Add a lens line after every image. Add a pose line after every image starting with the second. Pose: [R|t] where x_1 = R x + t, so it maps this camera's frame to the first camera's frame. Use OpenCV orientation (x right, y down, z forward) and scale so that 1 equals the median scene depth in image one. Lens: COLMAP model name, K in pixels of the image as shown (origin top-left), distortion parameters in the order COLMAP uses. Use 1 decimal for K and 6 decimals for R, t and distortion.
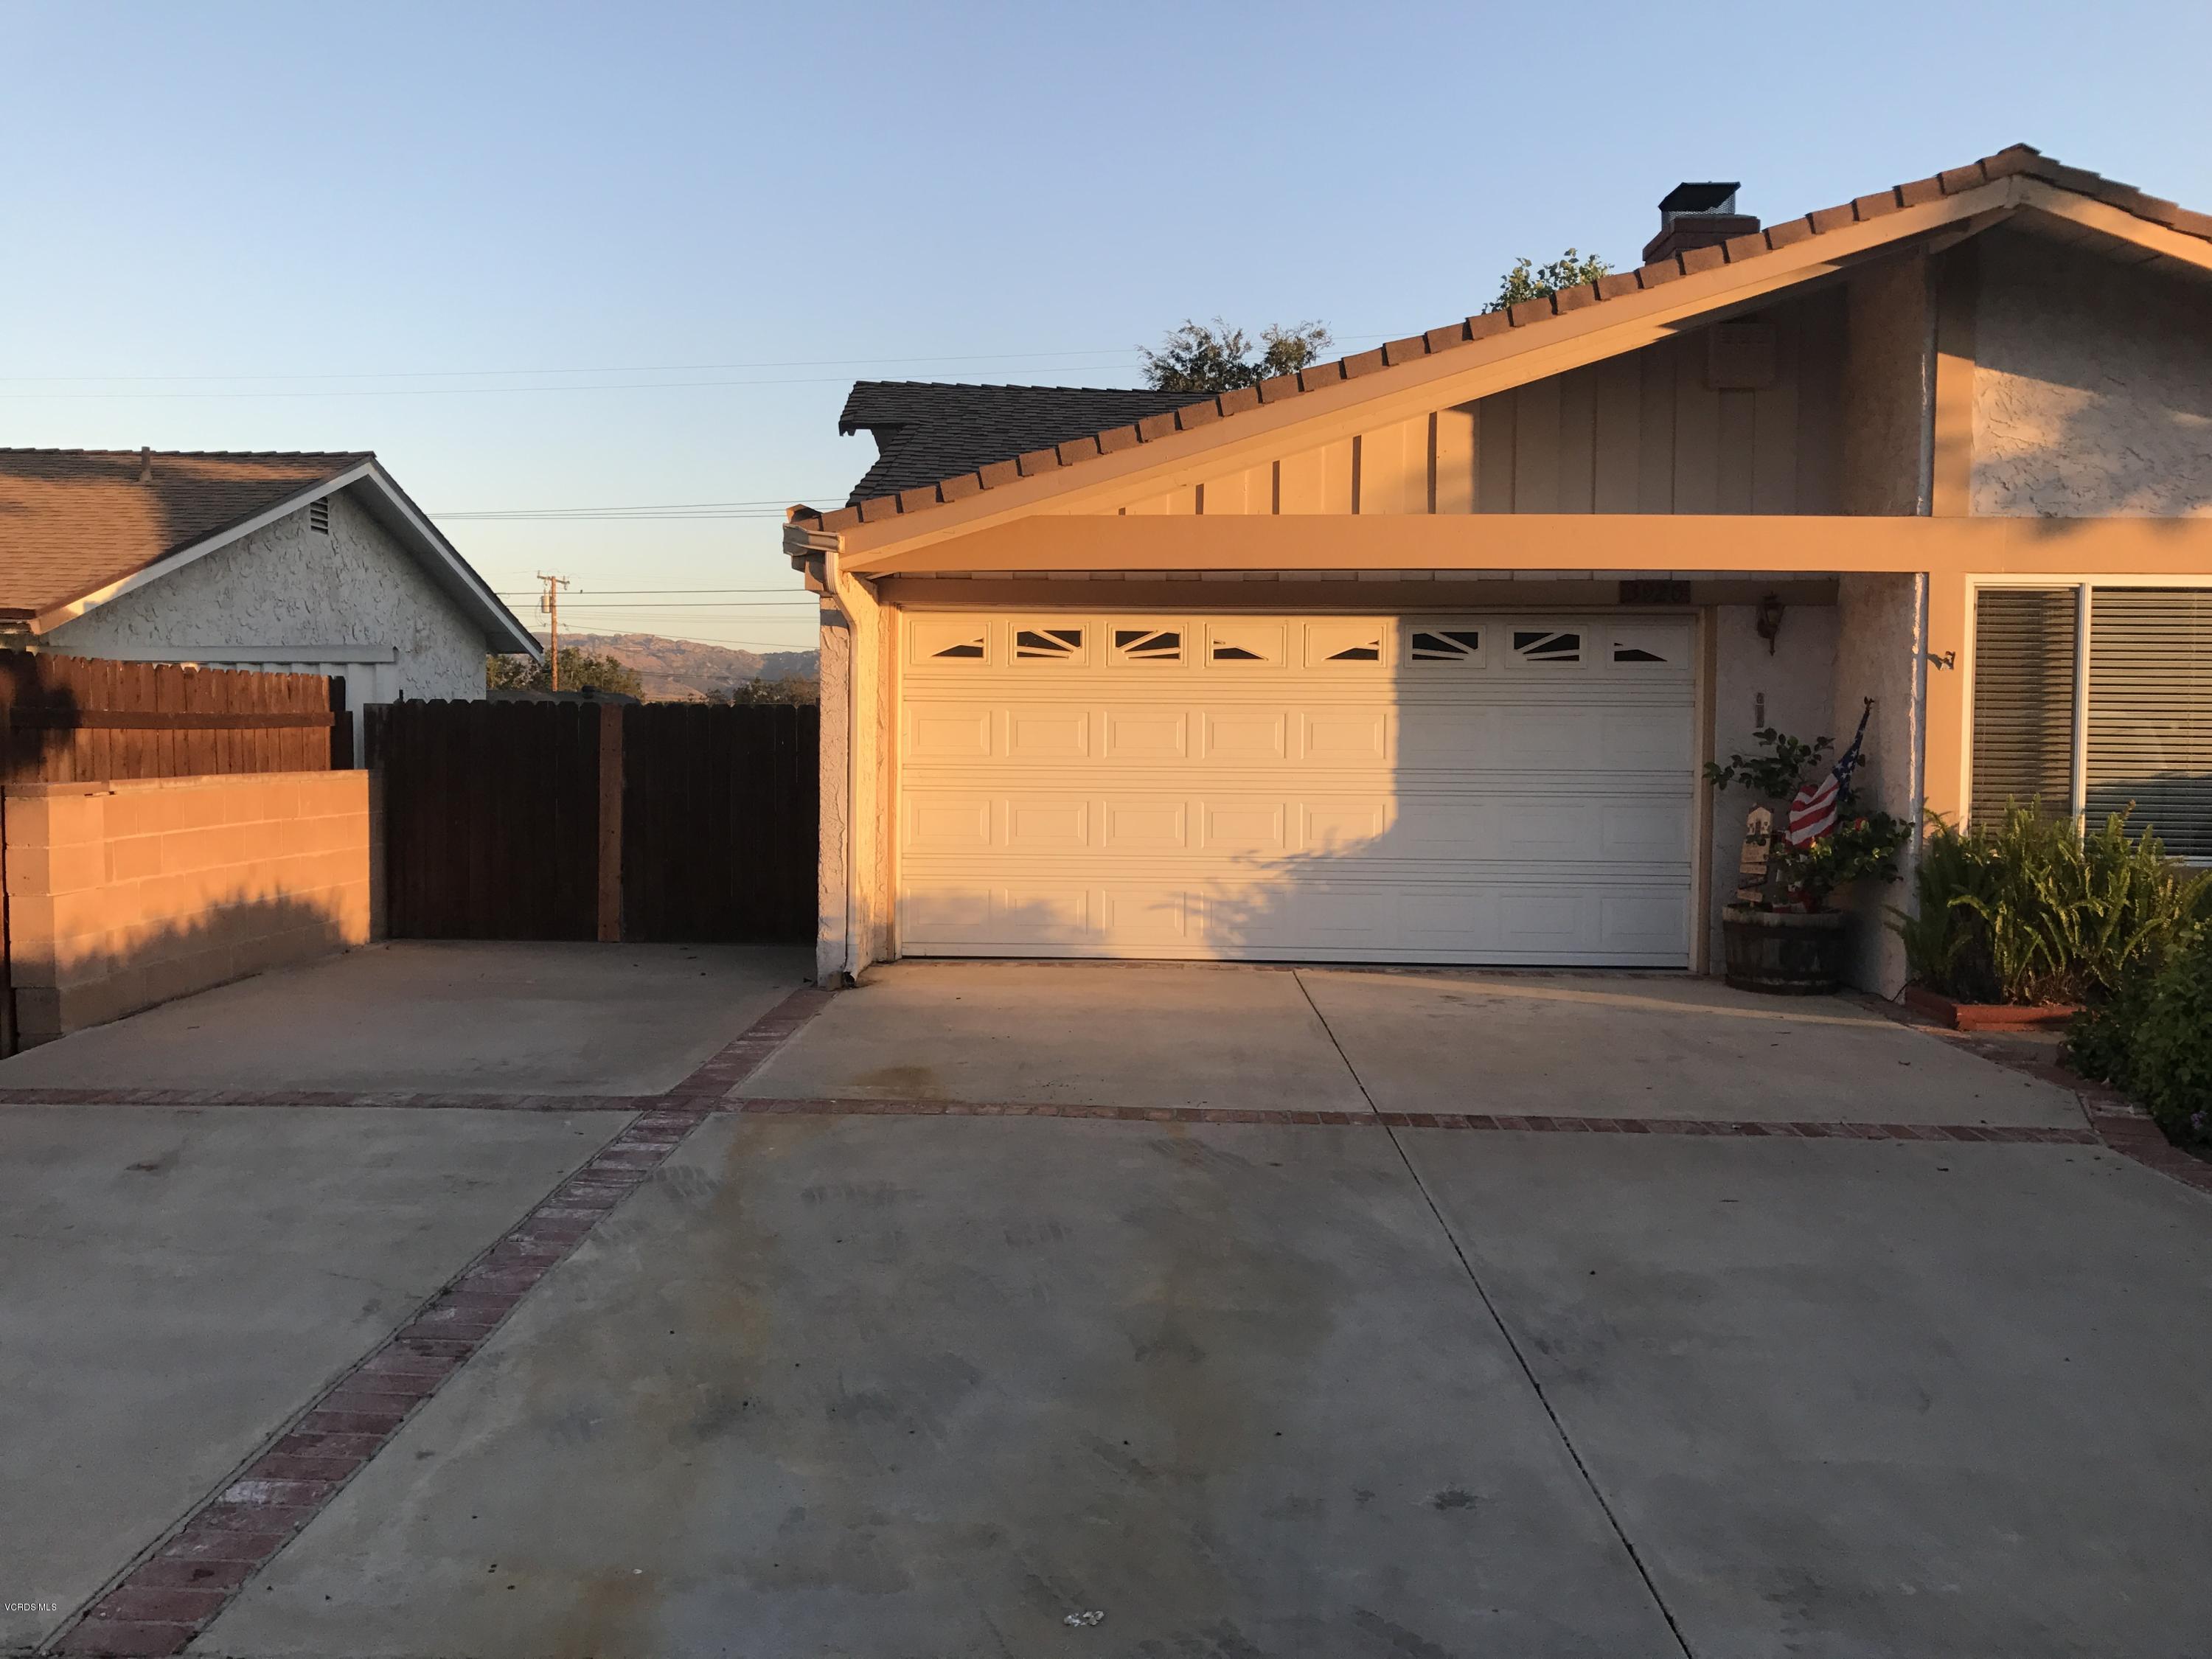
lens RADIAL K [[1825.9, 0, 1103.2], [0, 1825.9, 826.2], [0, 0, 1]] dist [0.038779, -0.055394]
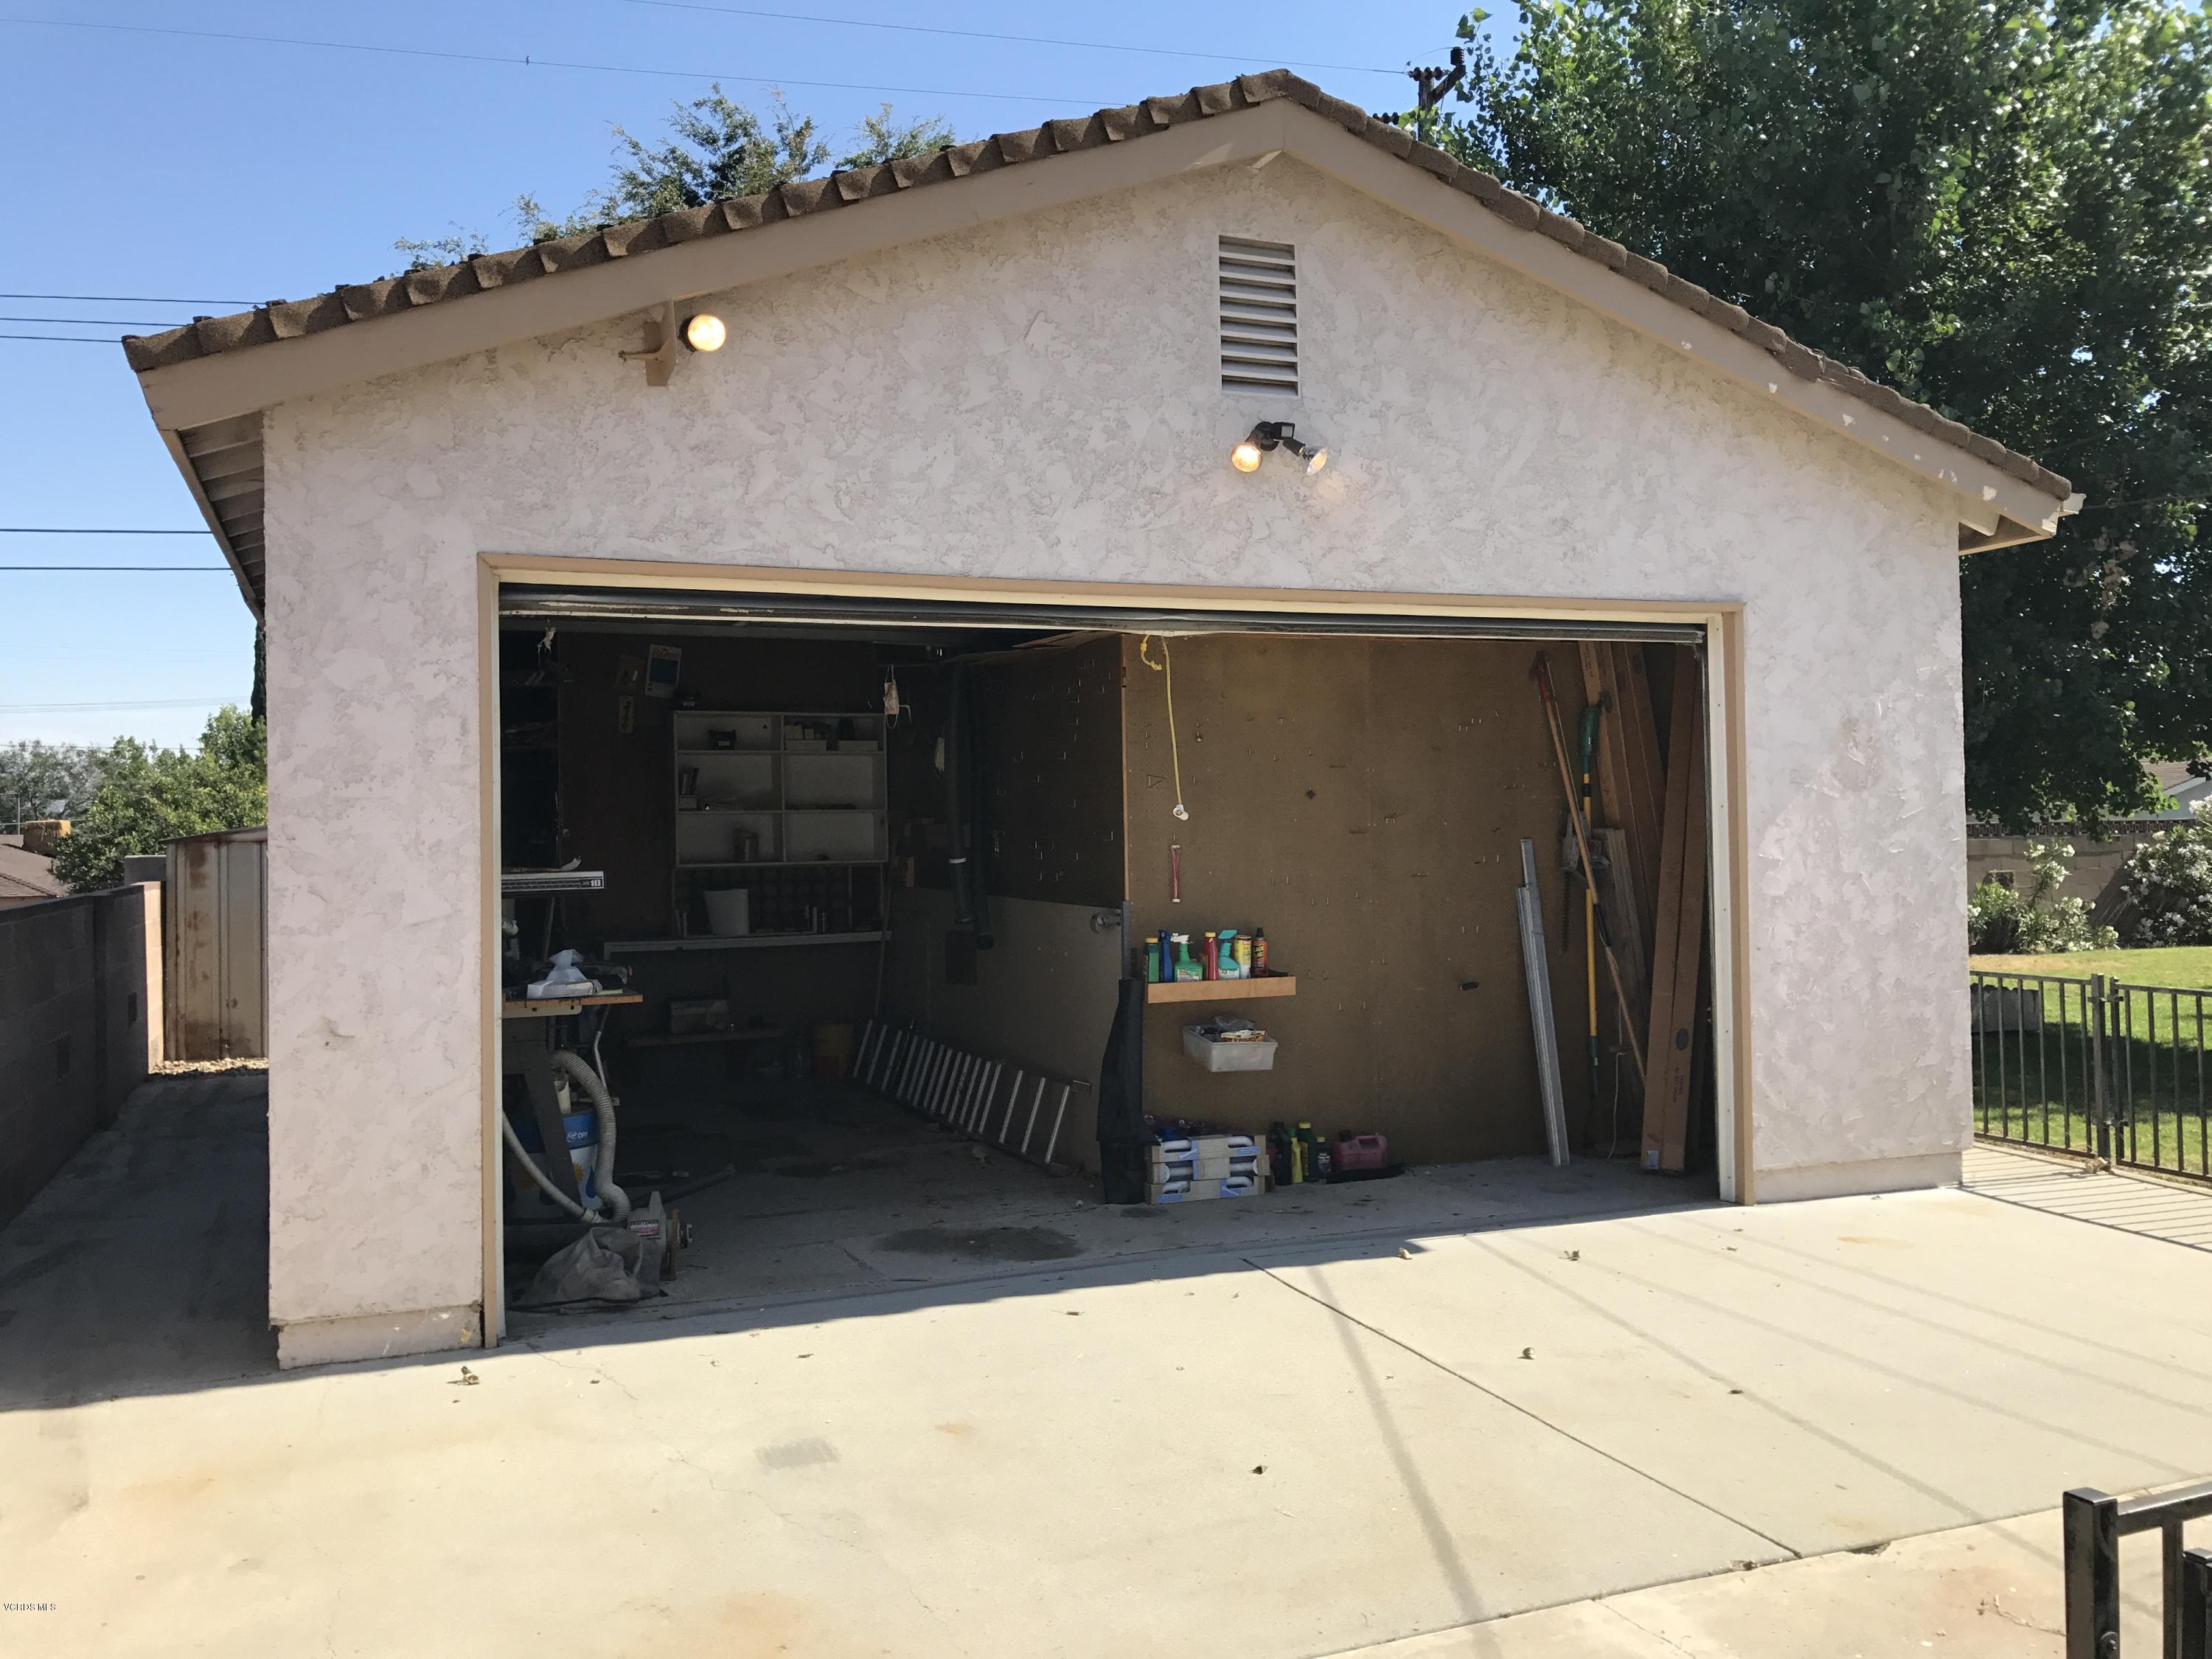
lens RADIAL K [[1825.9, 0, 1109.5], [0, 1825.9, 820.0], [0, 0, 1]] dist [0.038779, -0.055394]
pose [[0.919591, -0.019173, 0.392409, -0.058390], [0.043786, 0.997588, -0.053868, -0.034011], [-0.390429, 0.066718, 0.918212, 0.486343]]
